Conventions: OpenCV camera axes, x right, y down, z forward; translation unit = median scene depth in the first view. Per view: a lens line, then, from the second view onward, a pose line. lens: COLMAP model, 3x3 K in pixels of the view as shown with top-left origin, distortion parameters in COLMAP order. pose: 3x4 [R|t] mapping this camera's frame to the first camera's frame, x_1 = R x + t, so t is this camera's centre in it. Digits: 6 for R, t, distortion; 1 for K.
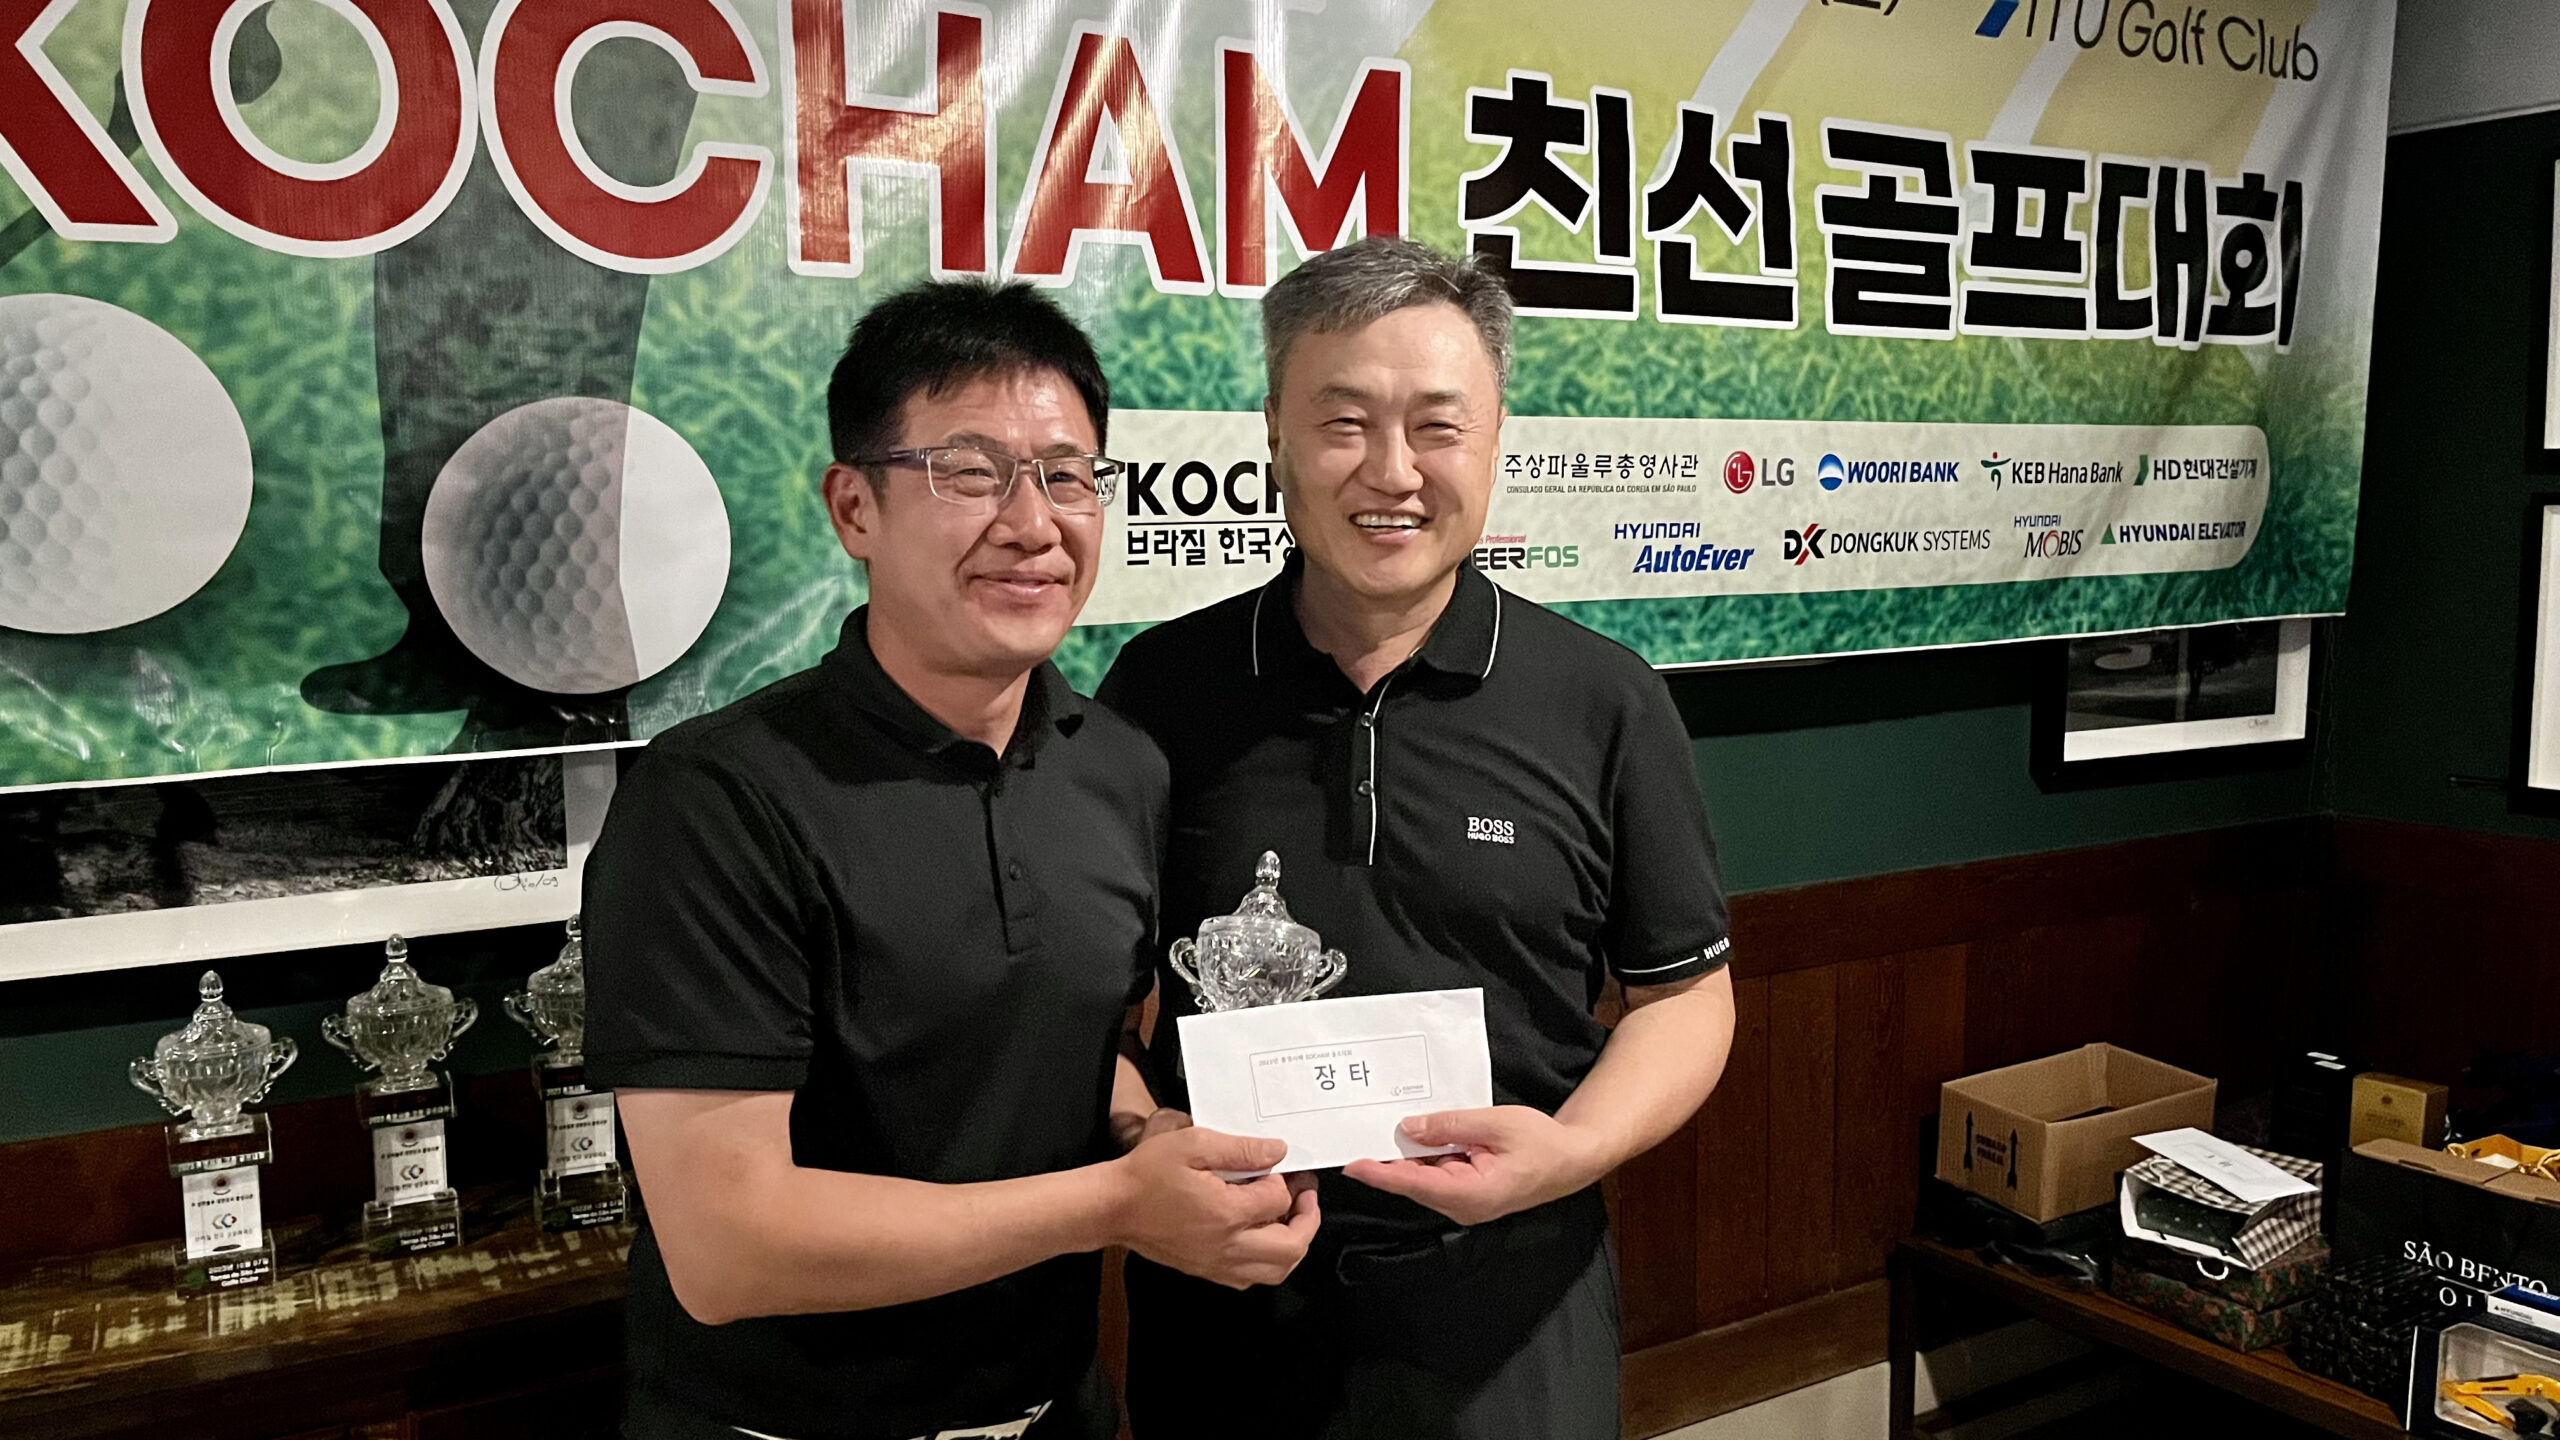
lens RADIAL K [[1861.2, 0, 1317.0], [0, 1861.2, 712.5], [0, 0, 1]] dist [0.043748, -0.046998]
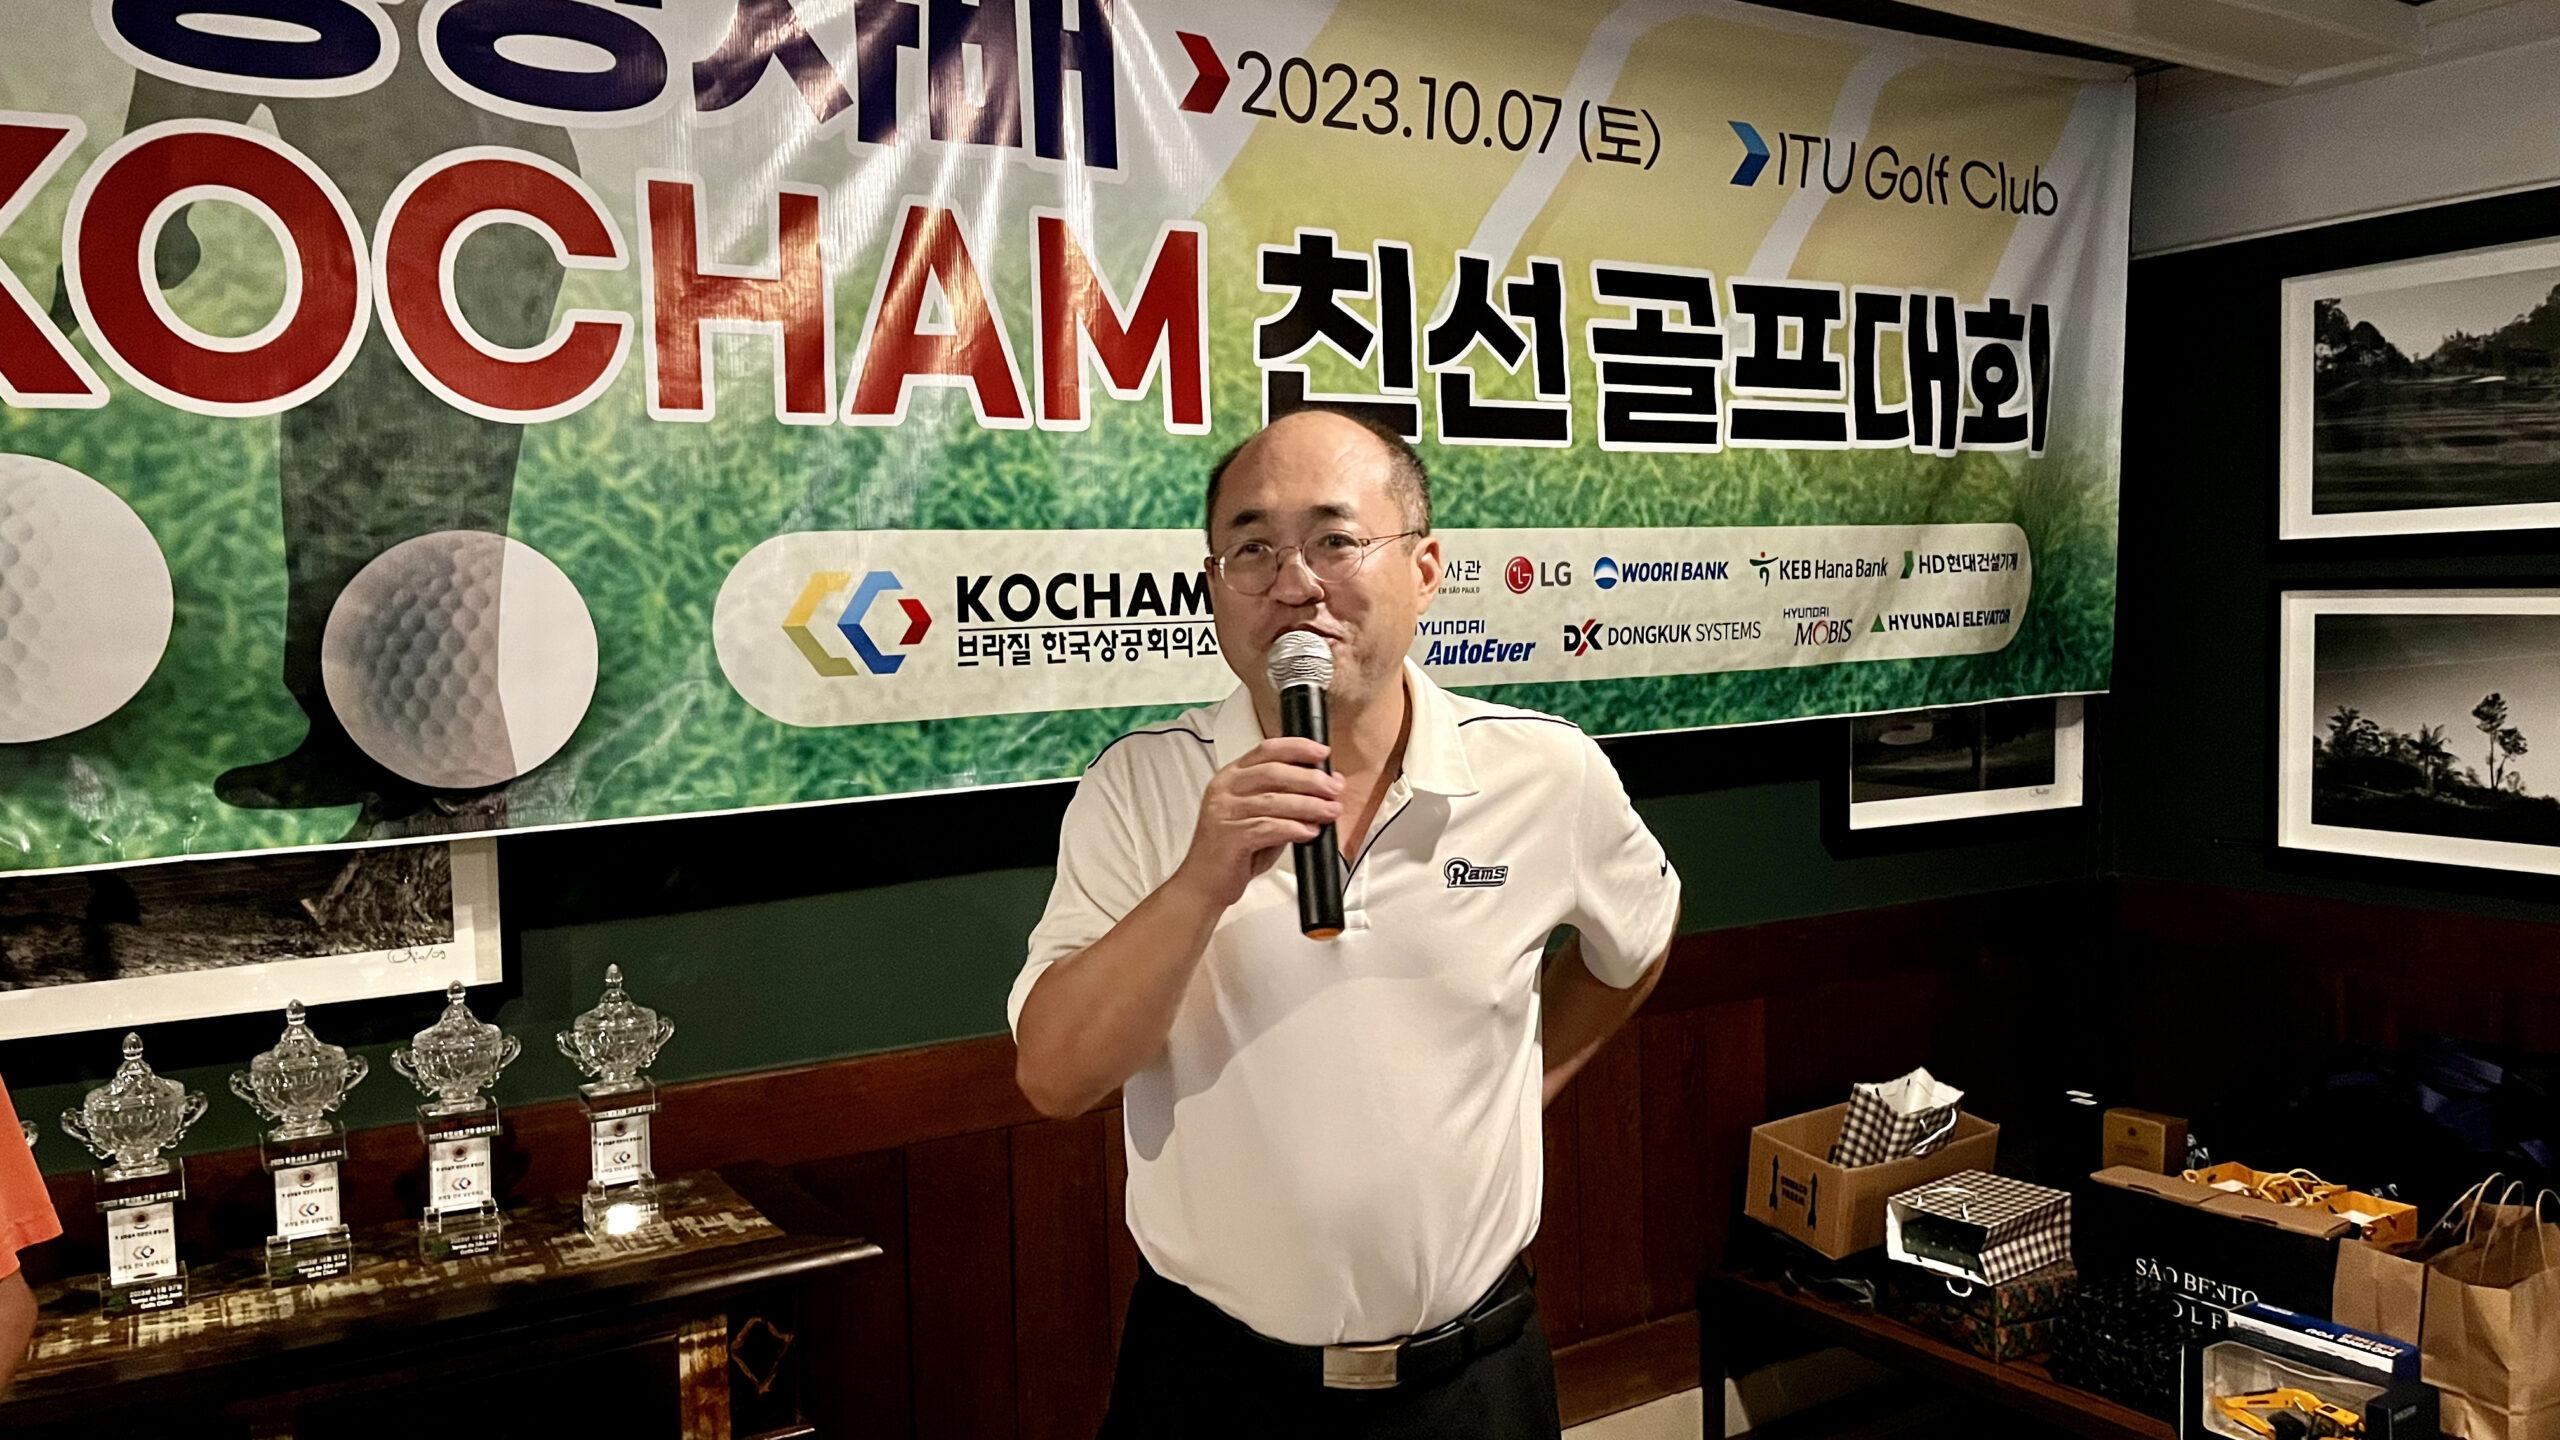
lens RADIAL K [[1861.2, 0, 1295.5], [0, 1861.2, 725.1], [0, 0, 1]] dist [0.043748, -0.046998]
pose [[0.999709, -0.014889, 0.019004, 0.068532], [0.015622, 0.999117, -0.039006, 0.003188], [-0.018406, 0.039292, 0.999058, -0.112702]]
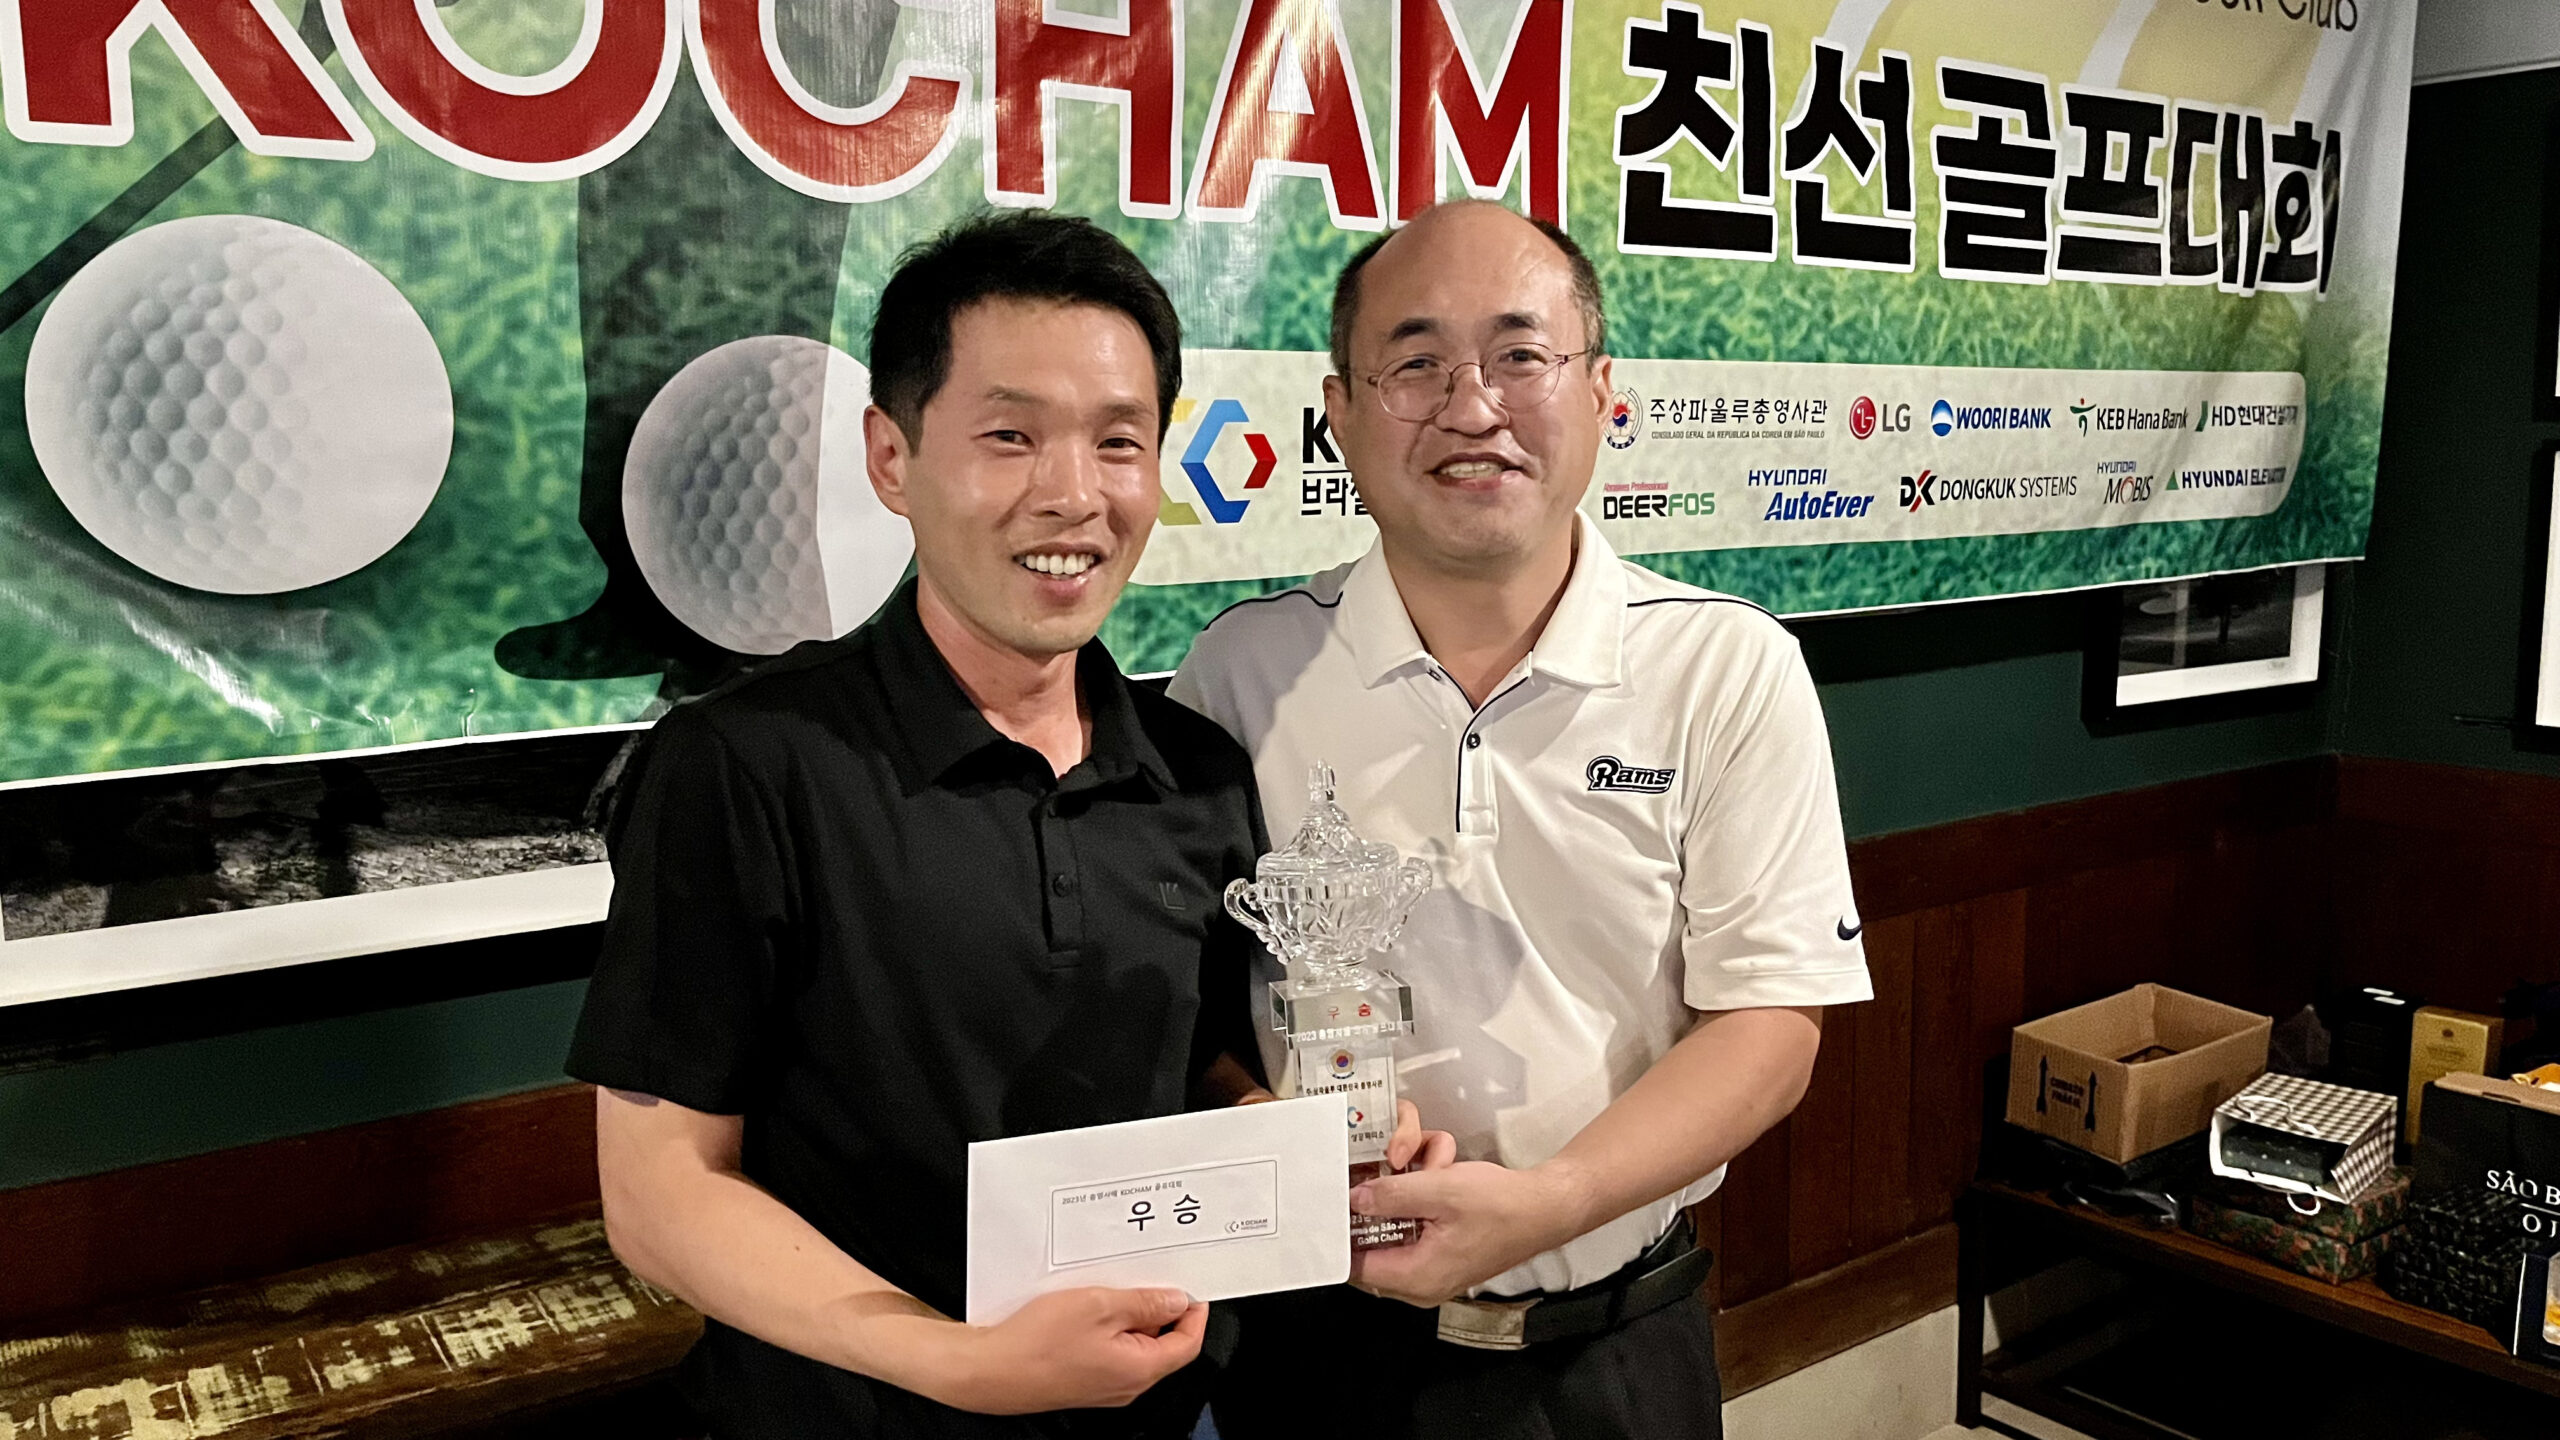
lens RADIAL K [[1861.2, 0, 1302.5], [0, 1861.2, 697.5], [0, 0, 1]] dist [0.043748, -0.046998]
pose [[0.996402, -0.011128, 0.084025, -0.153842], [0.009355, 0.999726, 0.021457, -0.005261], [-0.084240, -0.020594, 0.996233, 0.040104]]
